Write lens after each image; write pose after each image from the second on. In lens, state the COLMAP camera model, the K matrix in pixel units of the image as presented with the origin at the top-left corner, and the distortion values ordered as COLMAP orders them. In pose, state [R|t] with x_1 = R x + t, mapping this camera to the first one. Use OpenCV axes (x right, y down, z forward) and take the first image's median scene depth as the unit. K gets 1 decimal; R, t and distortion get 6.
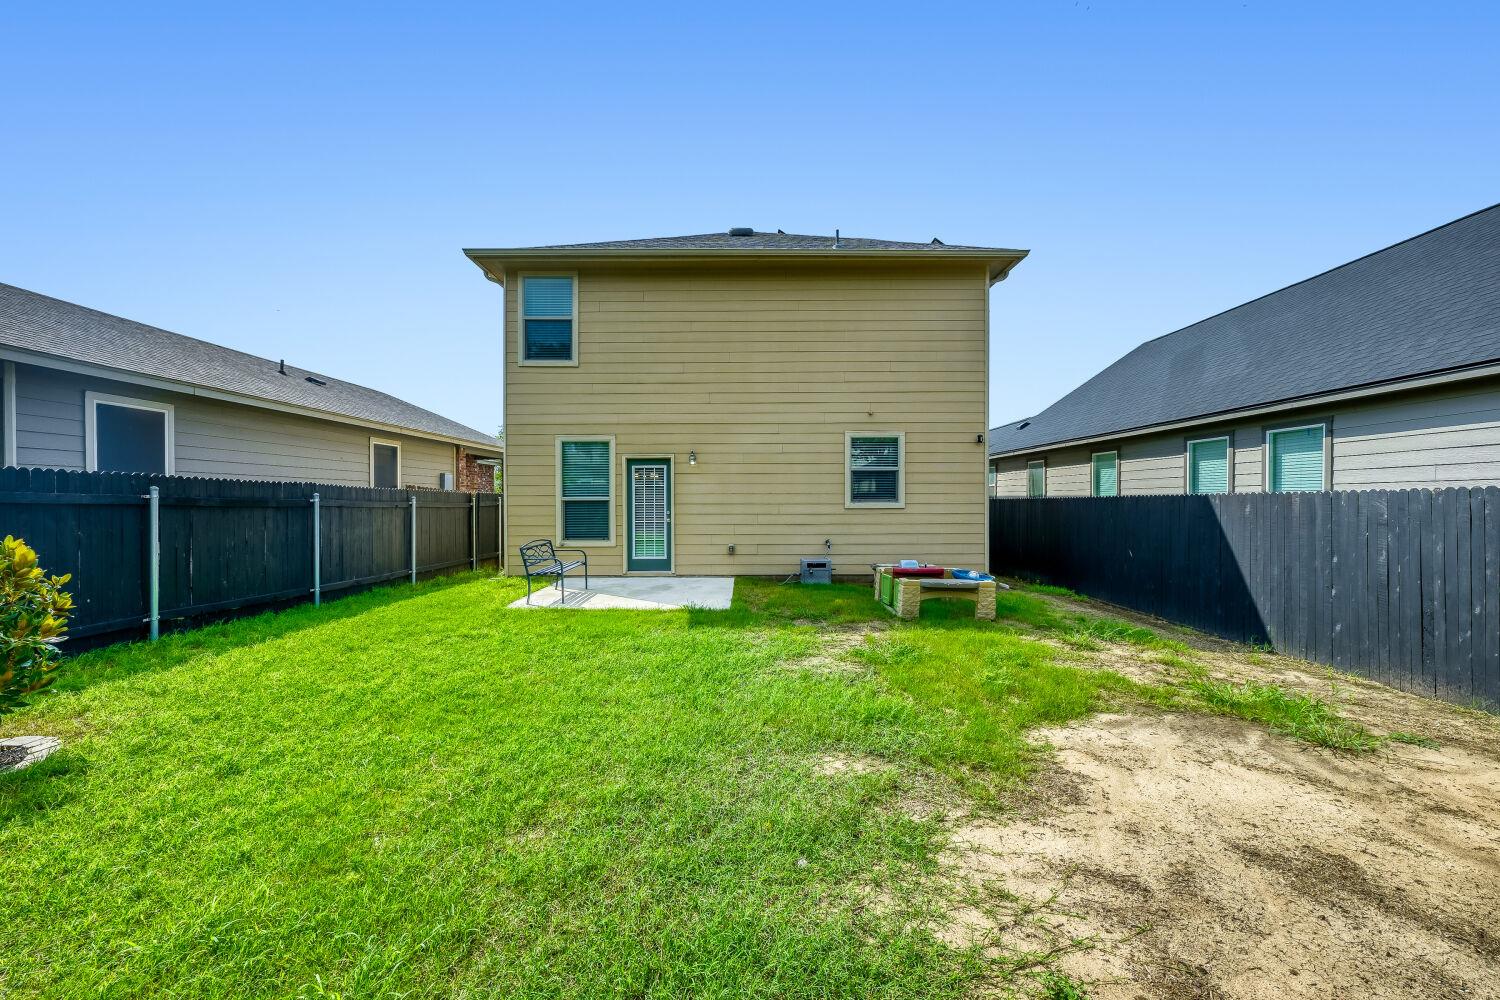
lens RADIAL K [[589.3, 0, 751.5], [0, 589.3, 503.9], [0, 0, 1]] dist [-0.002900, 0.000529]
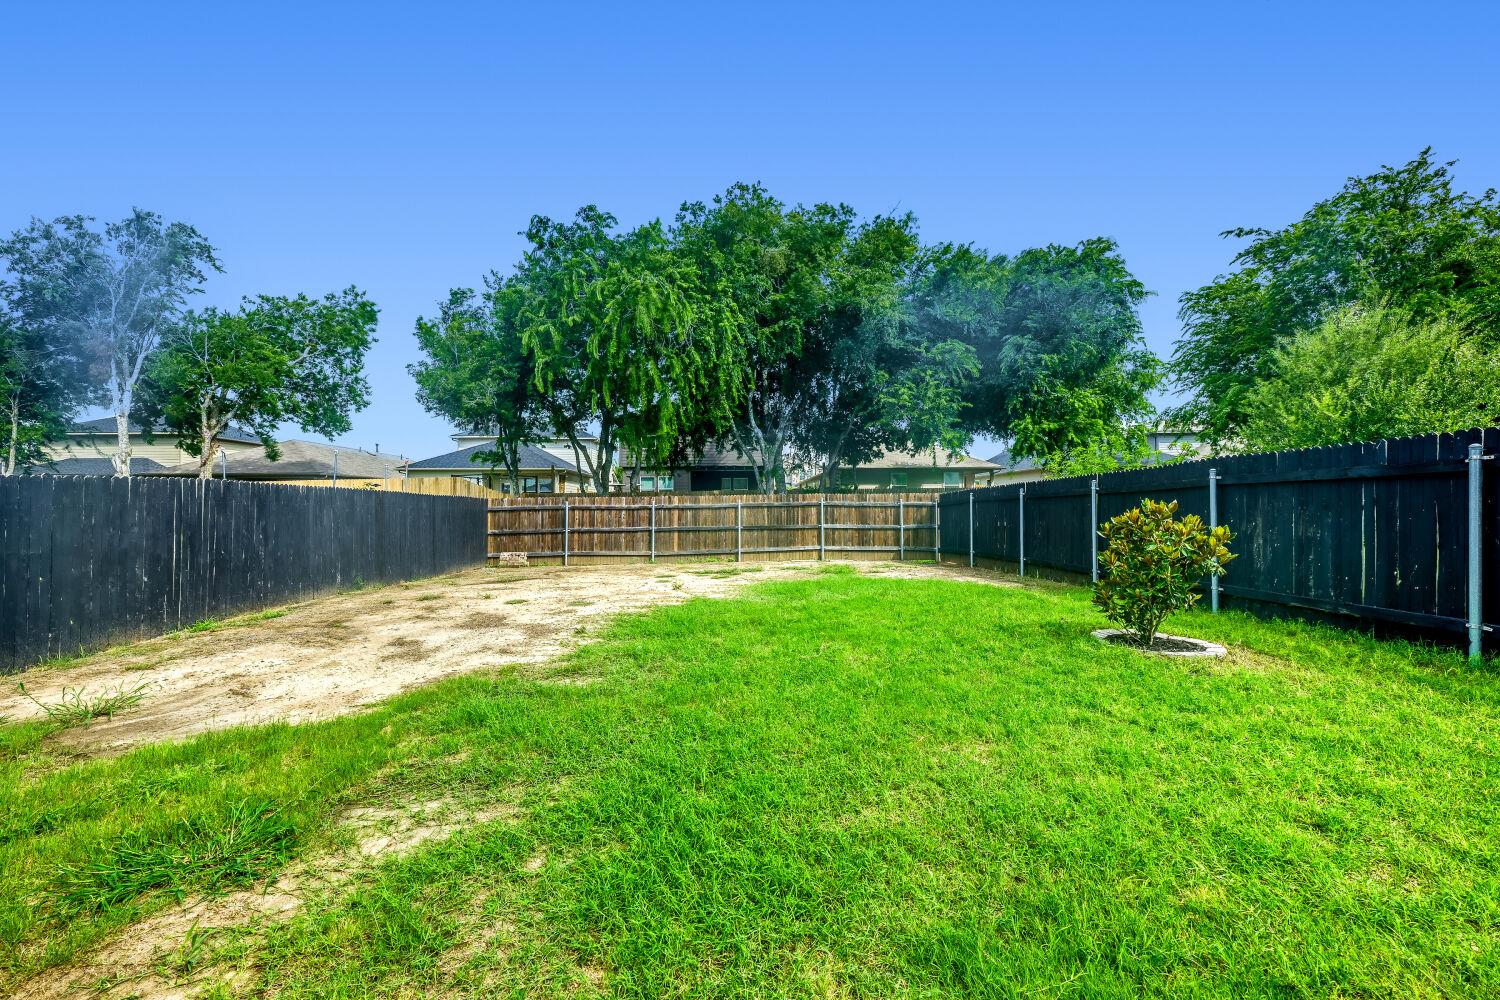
lens RADIAL K [[589.3, 0, 748.7], [0, 589.3, 507.4], [0, 0, 1]] dist [-0.002900, 0.000529]
pose [[-0.999046, 0.014058, -0.041339, -0.146238], [0.014574, 0.999819, -0.012211, 0.055694], [0.041160, -0.012801, -0.999071, 1.867086]]
